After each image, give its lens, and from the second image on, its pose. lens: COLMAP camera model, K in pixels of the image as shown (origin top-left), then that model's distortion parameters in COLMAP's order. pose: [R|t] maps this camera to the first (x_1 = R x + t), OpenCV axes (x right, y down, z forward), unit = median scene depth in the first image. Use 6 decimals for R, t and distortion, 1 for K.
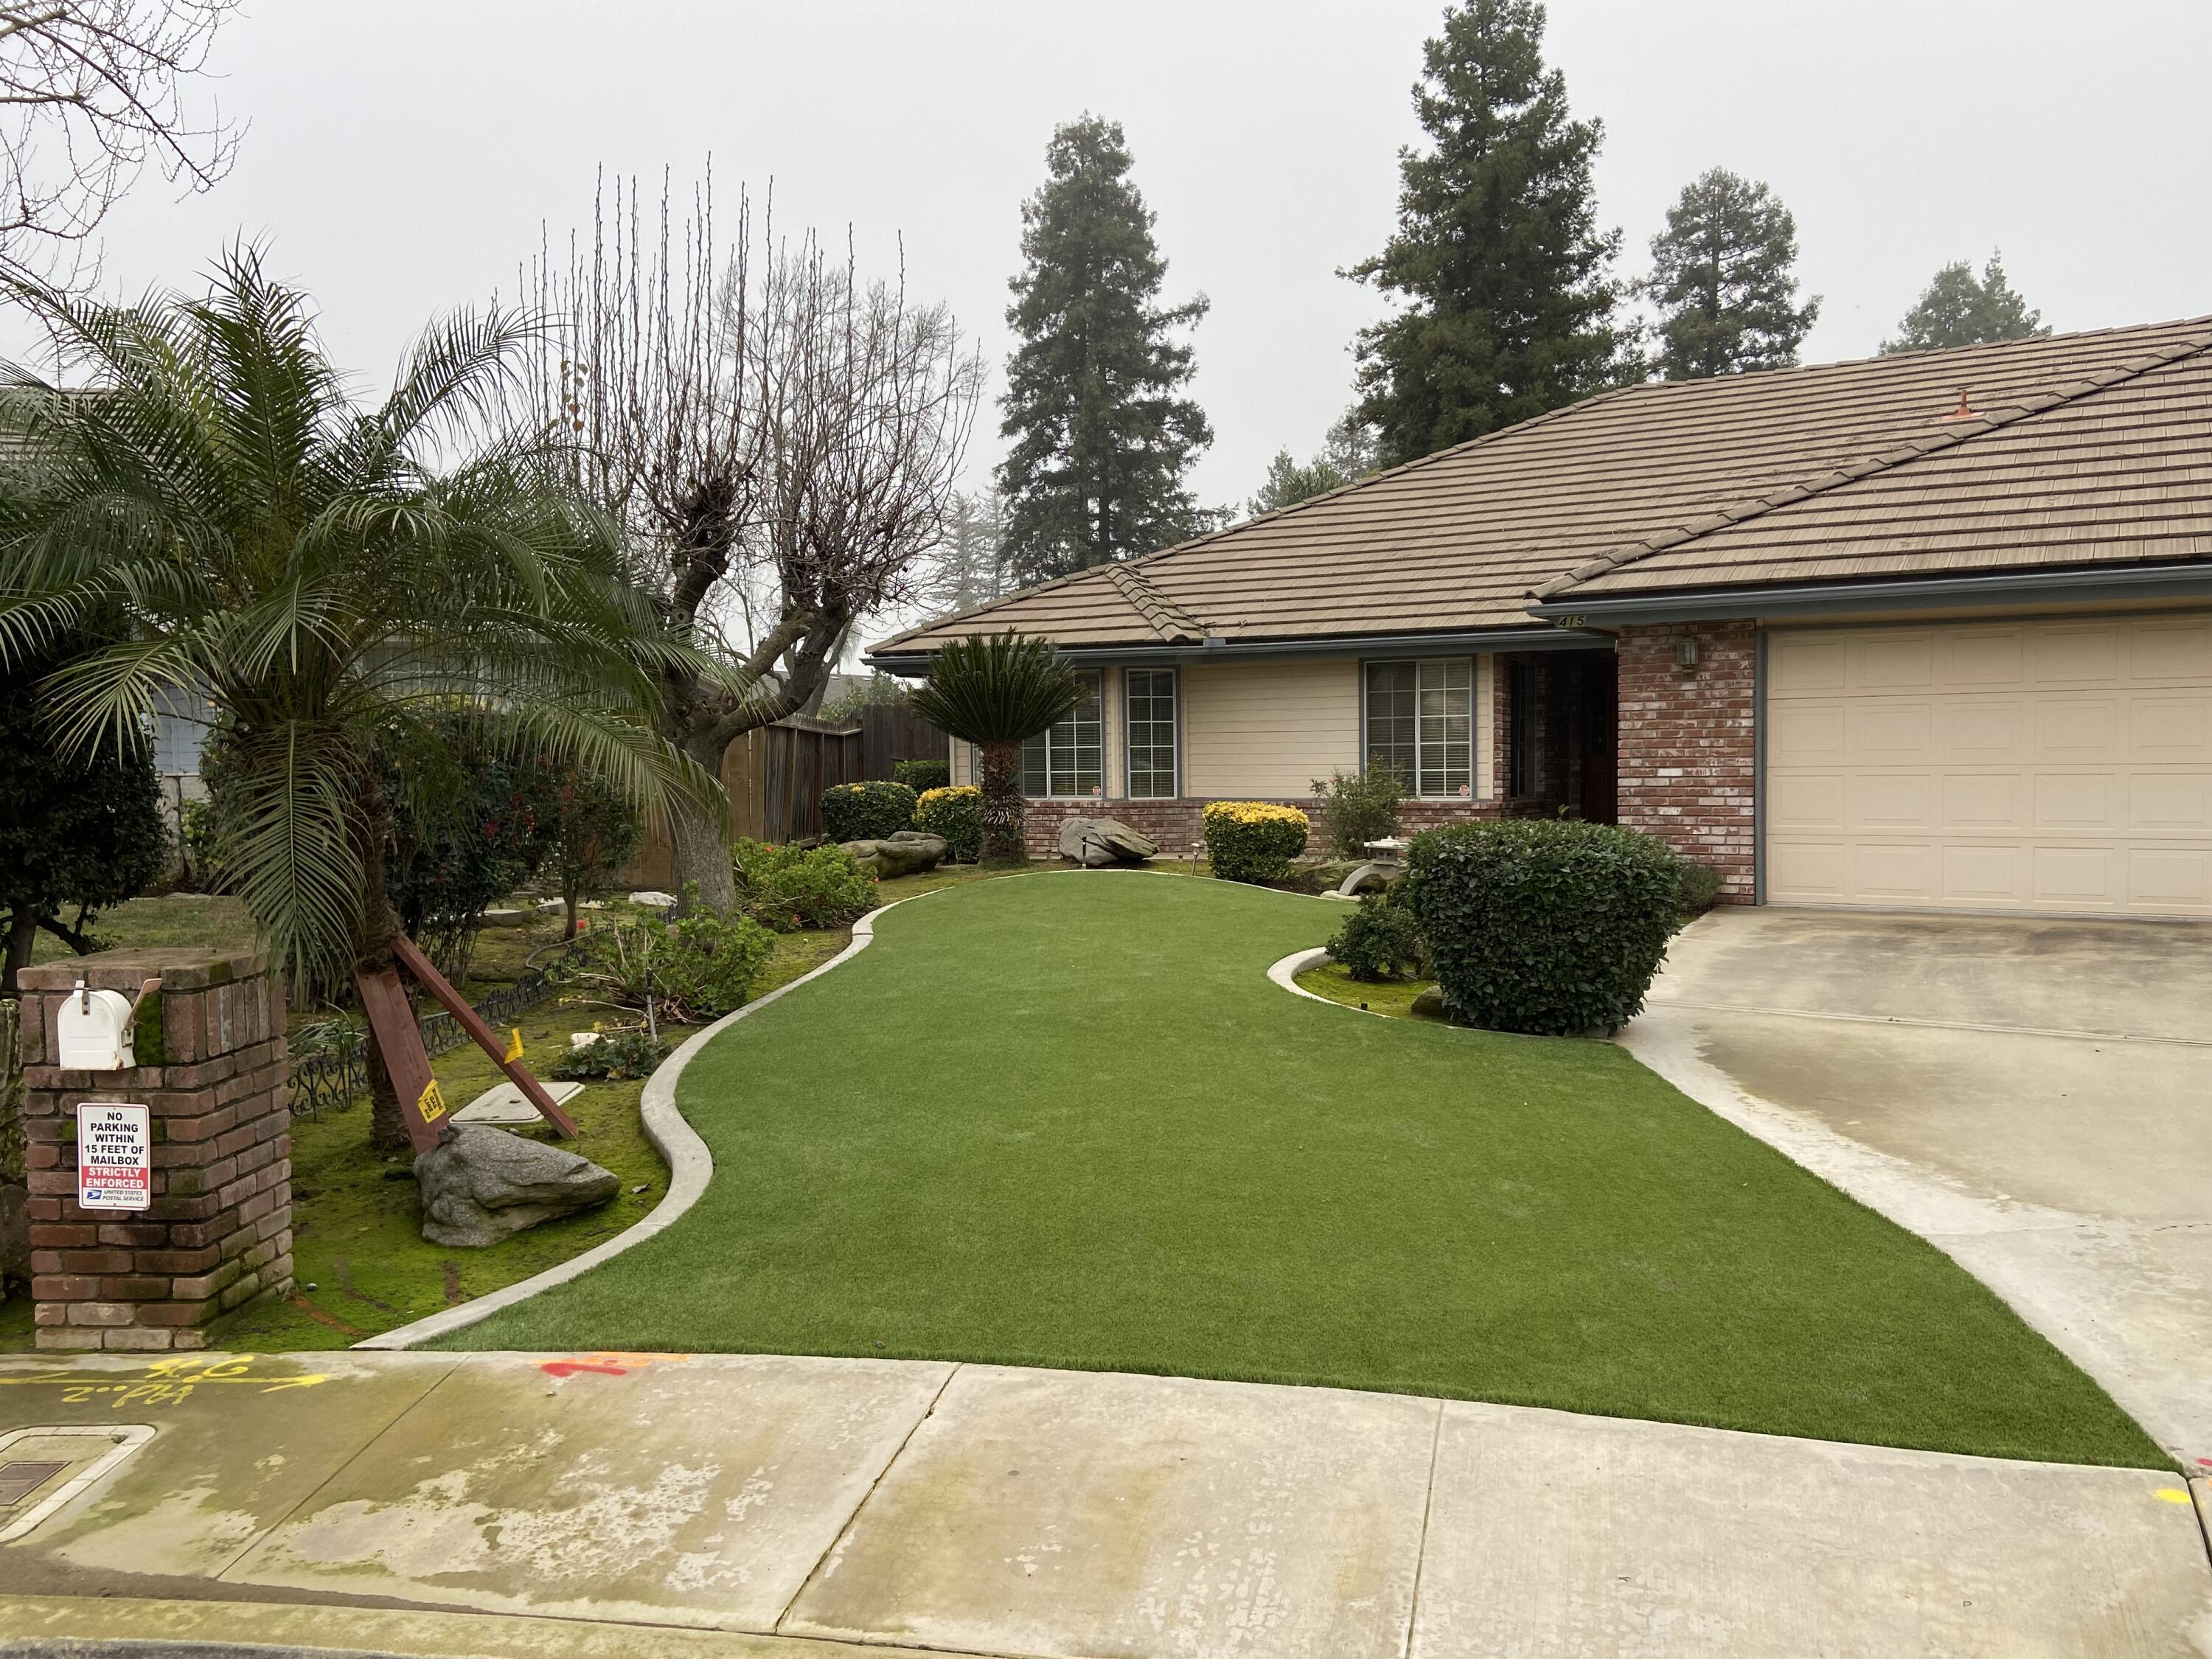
lens RADIAL K [[1663.2, 0, 1114.0], [0, 1663.2, 840.8], [0, 0, 1]] dist [0.114854, -0.139239]
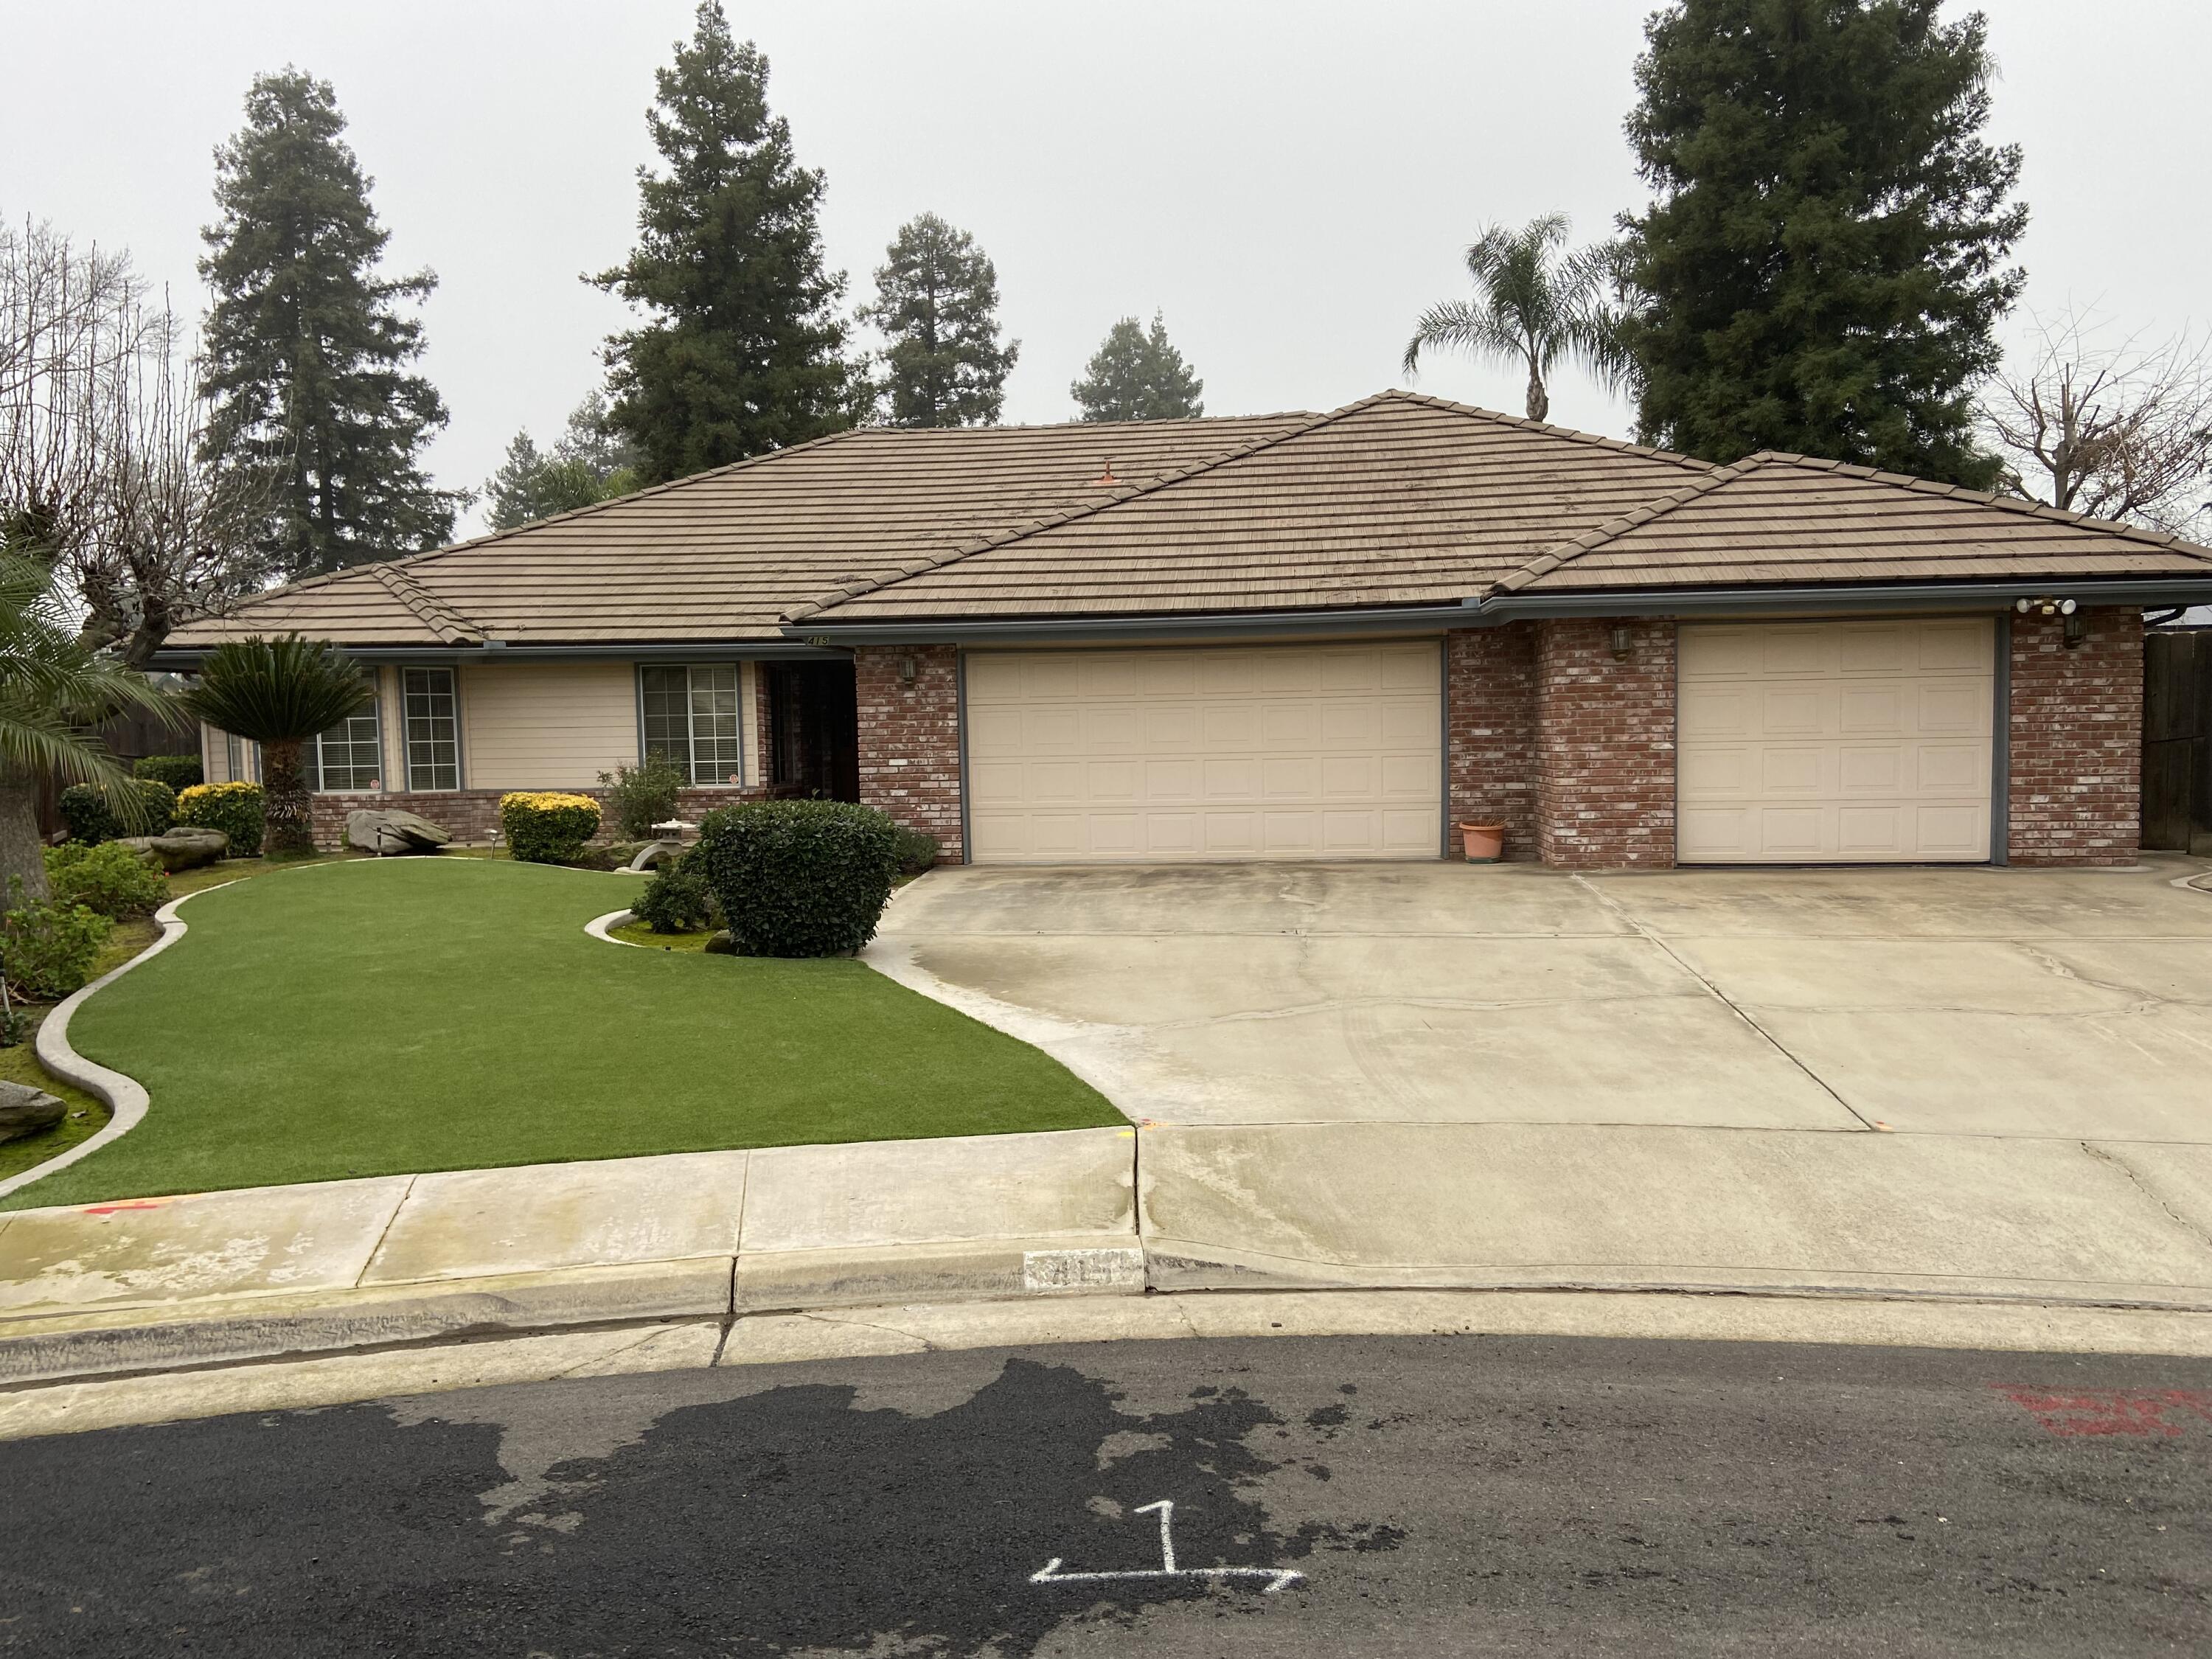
lens RADIAL K [[1663.2, 0, 1097.9], [0, 1663.2, 839.4], [0, 0, 1]] dist [0.114854, -0.139239]
pose [[0.910084, -0.032030, 0.413185, -0.052691], [0.029546, 0.999486, 0.012402, 0.006198], [-0.413370, 0.000921, 0.910563, -0.205361]]
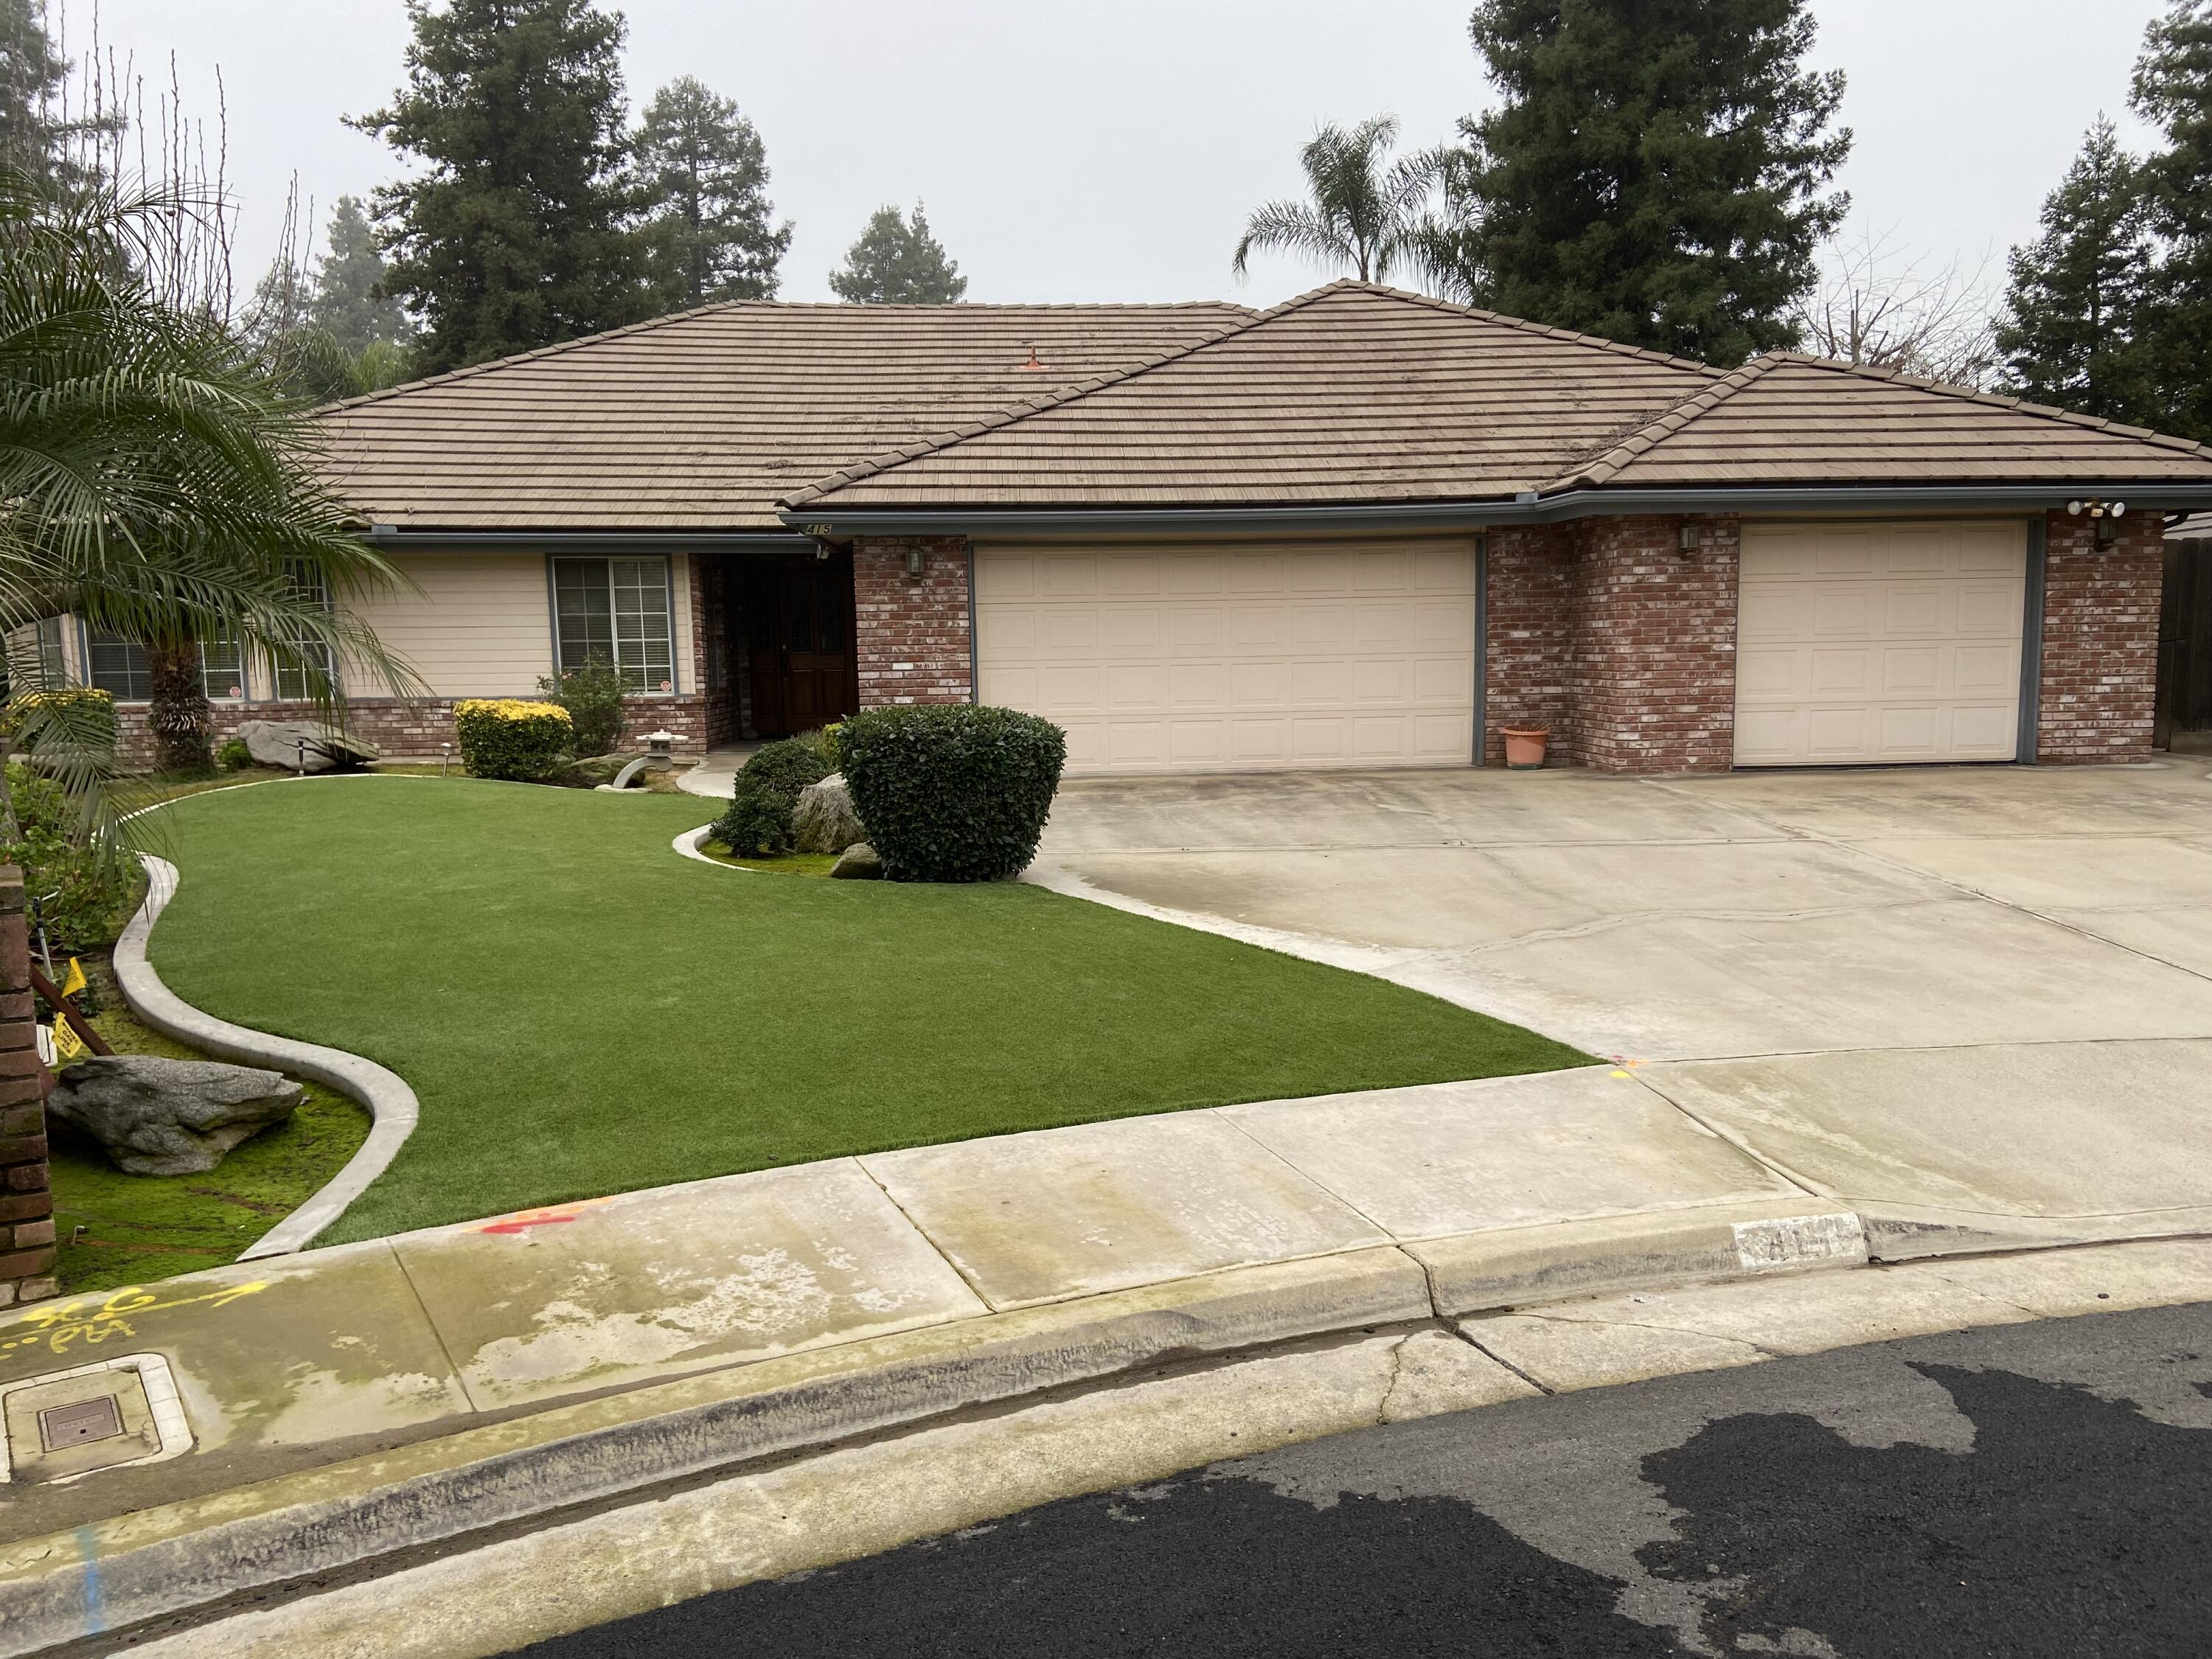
lens RADIAL K [[1663.2, 0, 1127.7], [0, 1663.2, 843.1], [0, 0, 1]] dist [0.114854, -0.139239]
pose [[0.818244, -0.070665, 0.570511, -0.206051], [0.036193, 0.996780, 0.071554, 0.003717], [-0.573730, -0.037901, 0.818167, -0.026758]]
